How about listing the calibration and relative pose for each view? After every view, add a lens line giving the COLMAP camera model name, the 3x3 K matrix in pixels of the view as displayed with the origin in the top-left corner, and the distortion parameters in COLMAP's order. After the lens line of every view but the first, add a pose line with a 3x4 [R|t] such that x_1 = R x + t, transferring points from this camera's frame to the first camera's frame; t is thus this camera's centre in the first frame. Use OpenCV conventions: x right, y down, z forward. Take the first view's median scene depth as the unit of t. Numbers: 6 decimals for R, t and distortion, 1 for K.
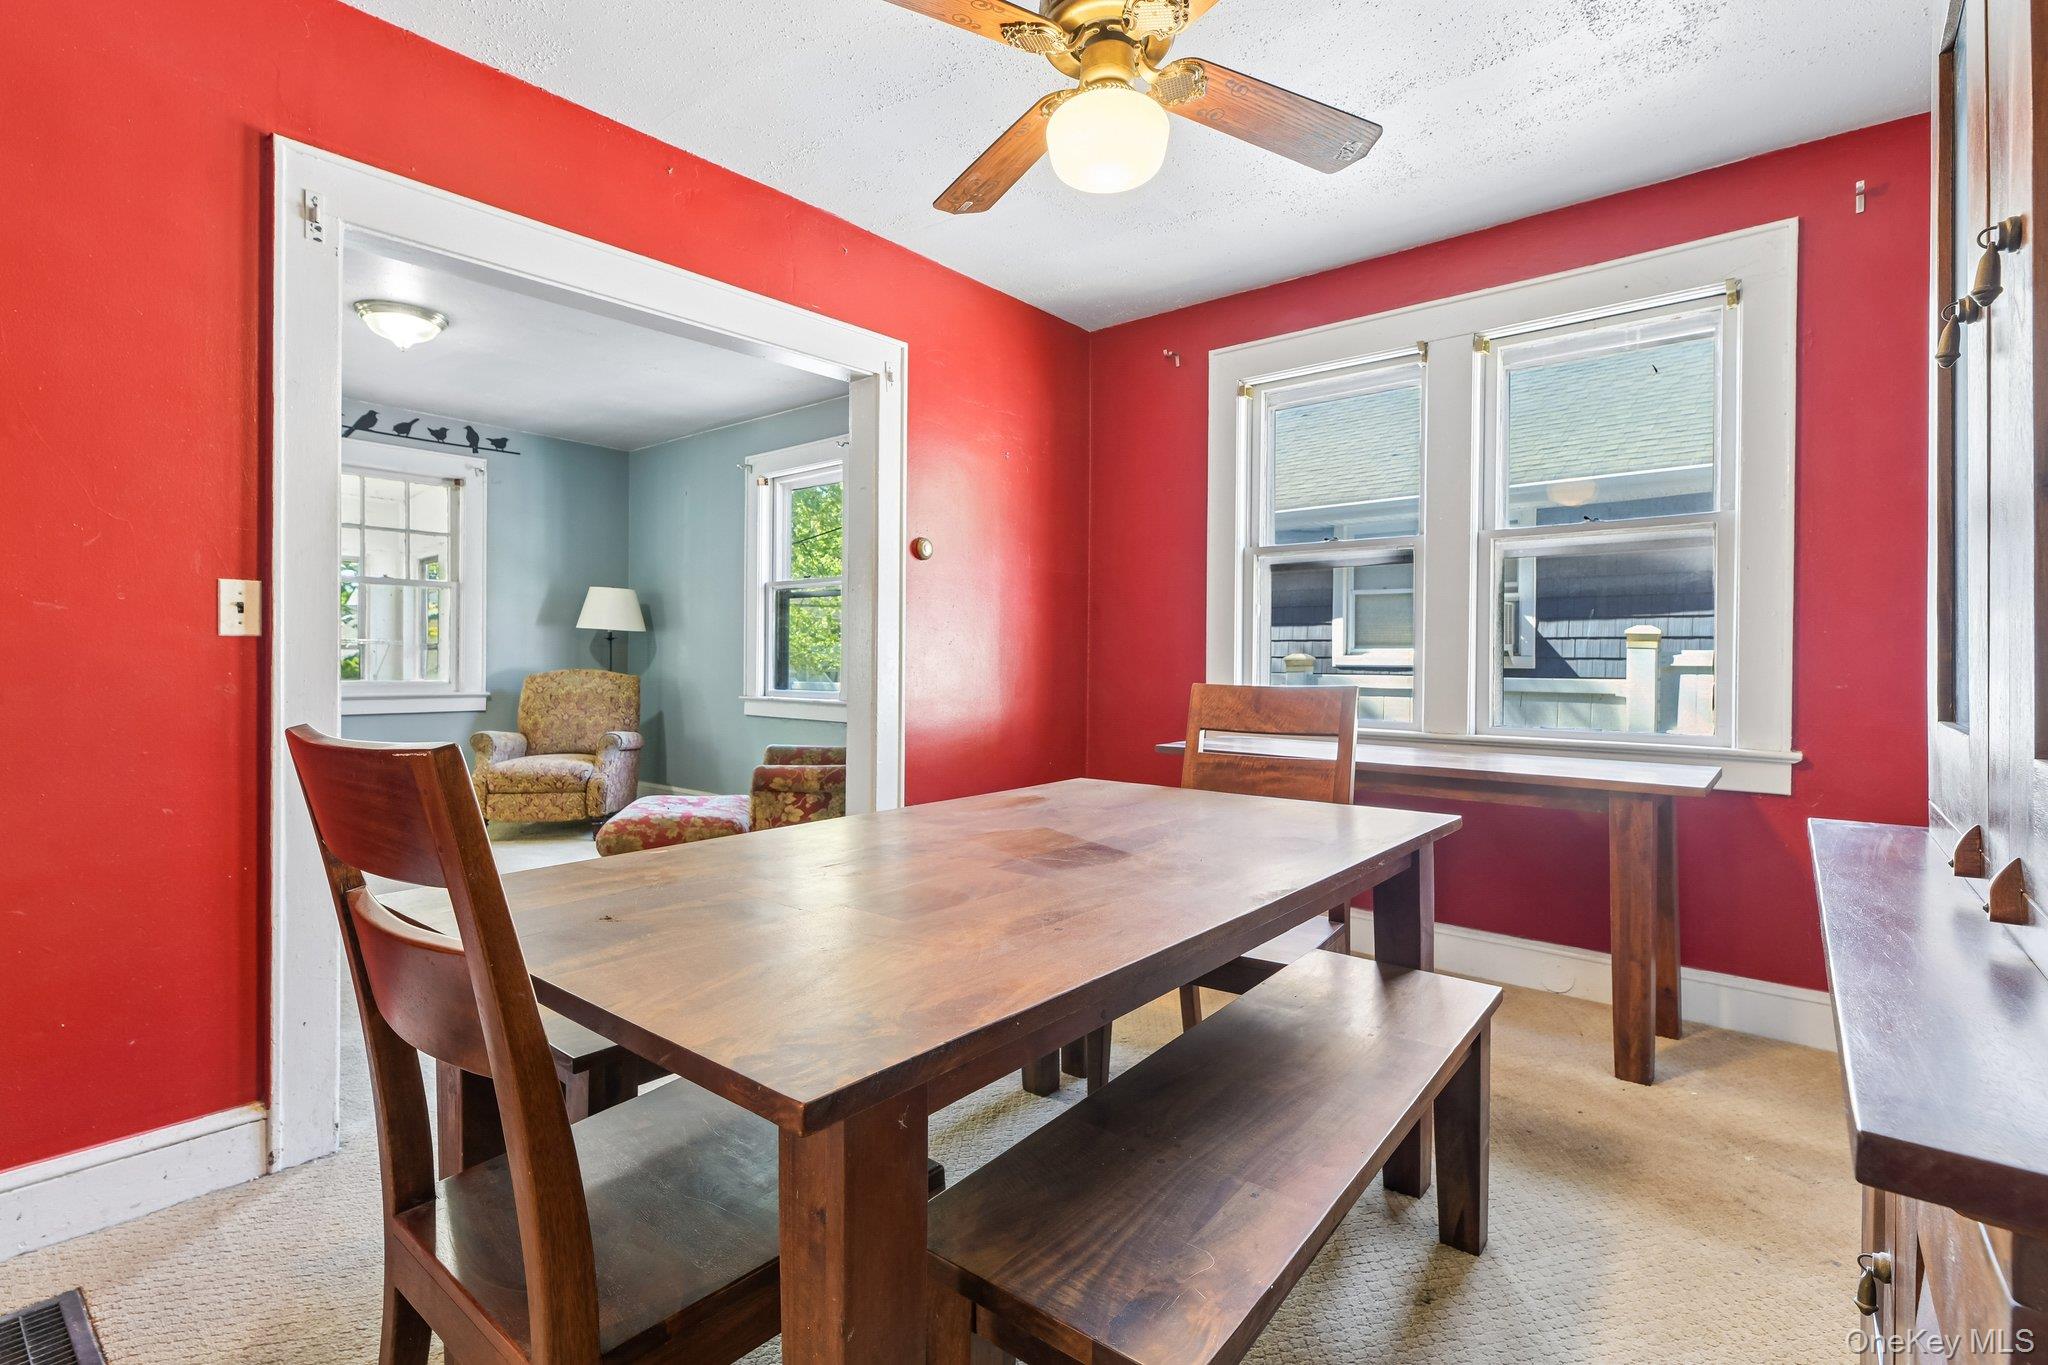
lens RADIAL K [[963.1, 0, 1046.1], [0, 963.1, 668.9], [0, 0, 1]] dist [0.009747, -0.001618]
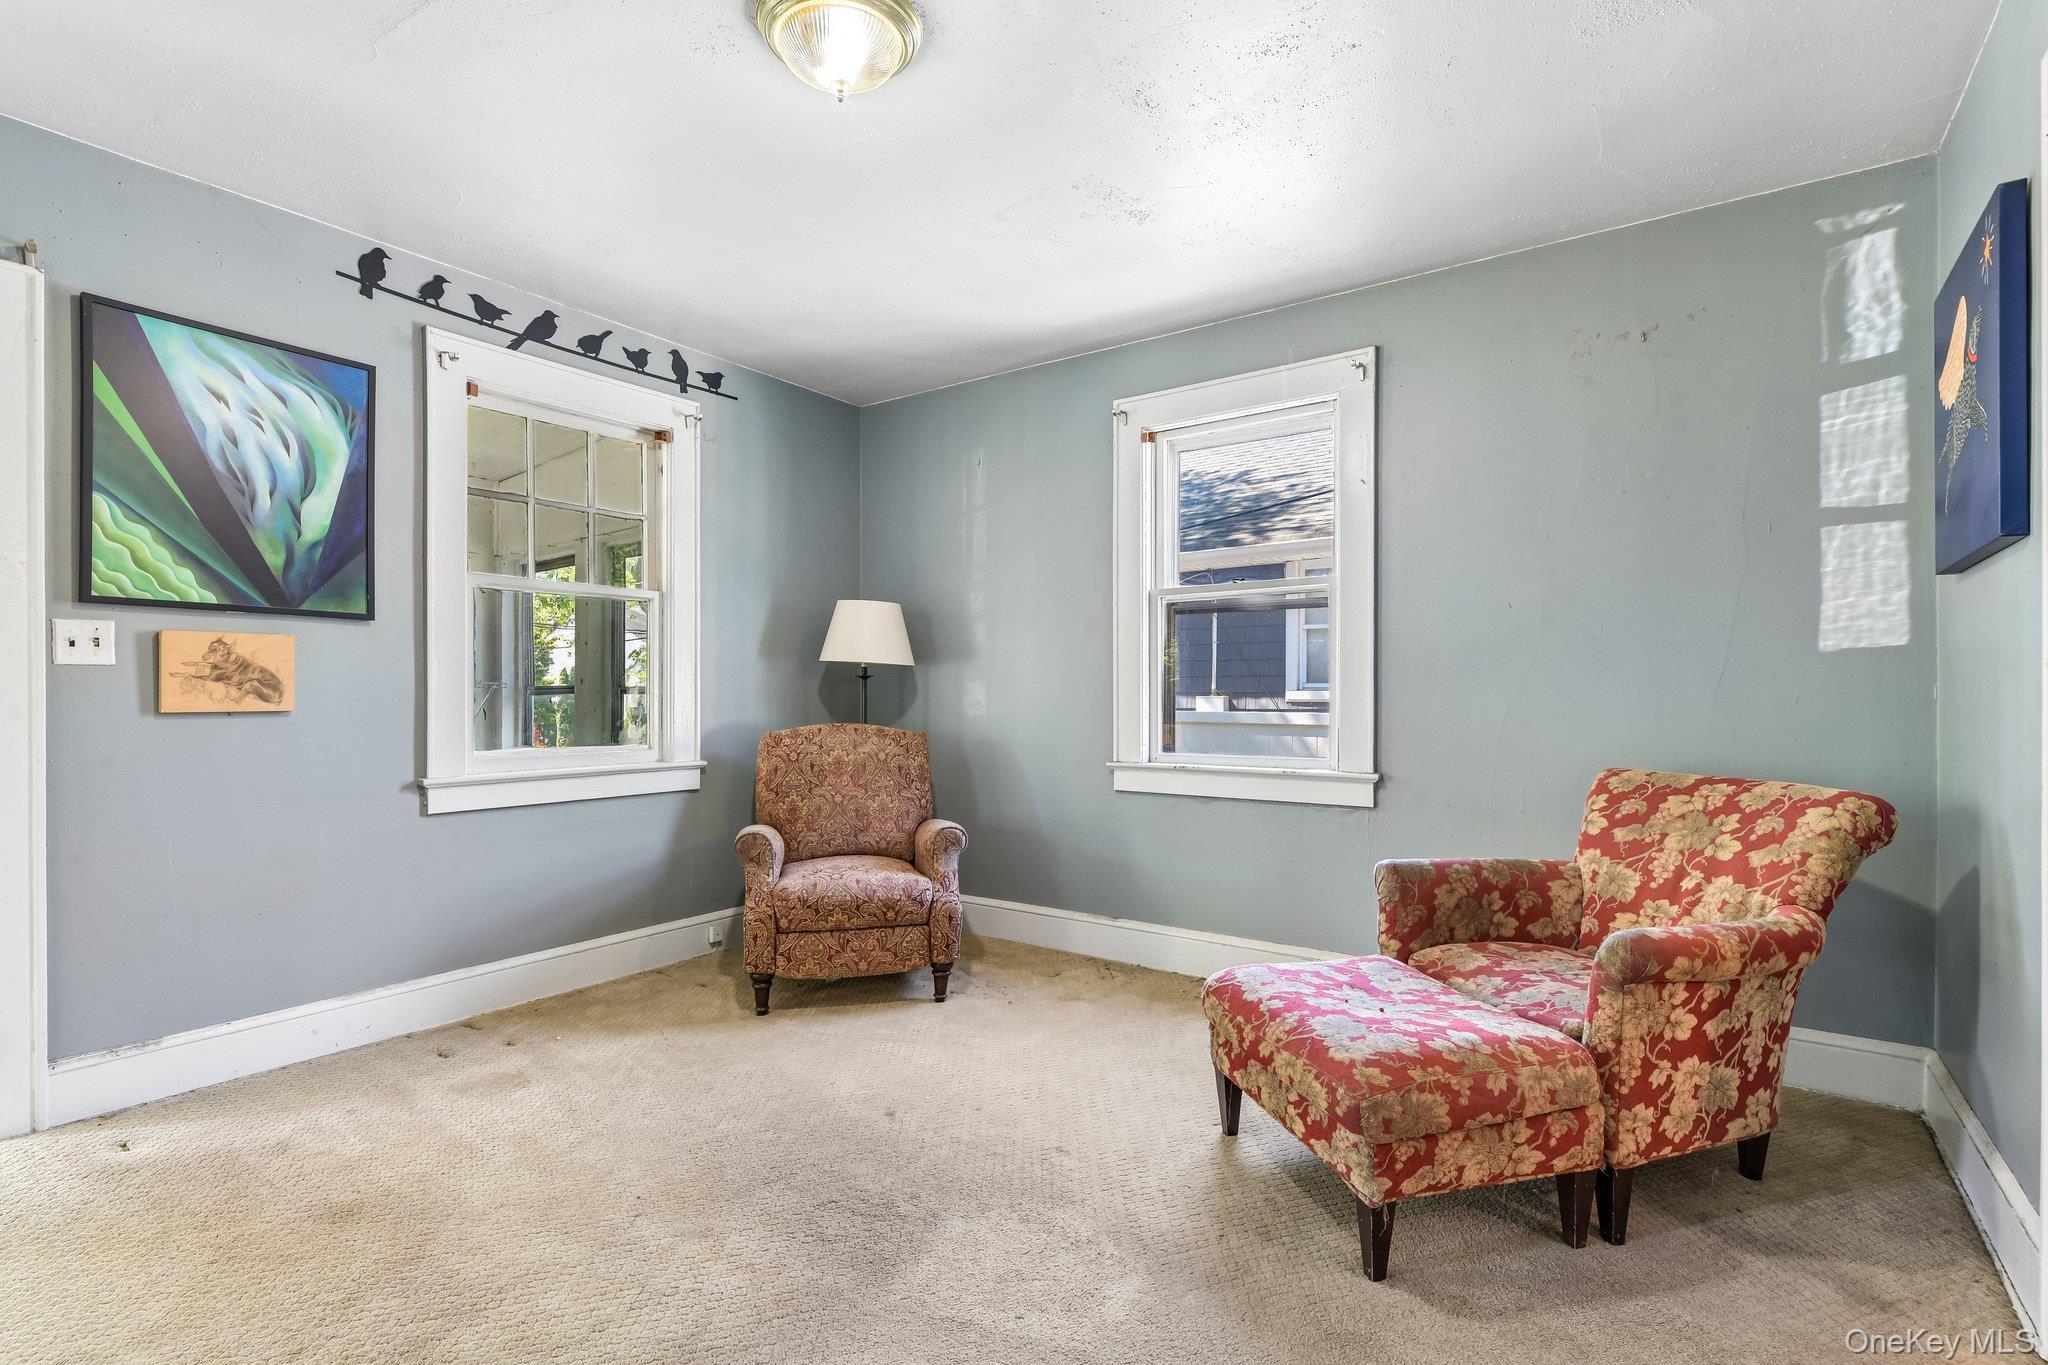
lens RADIAL K [[963.1, 0, 1024.0], [0, 963.1, 696.2], [0, 0, 1]] dist [0.009747, -0.001618]
pose [[0.997387, -0.006141, 0.071987, -0.423877], [0.006978, 0.999911, -0.011385, -0.010375], [-0.071911, 0.011857, 0.997341, 0.350205]]
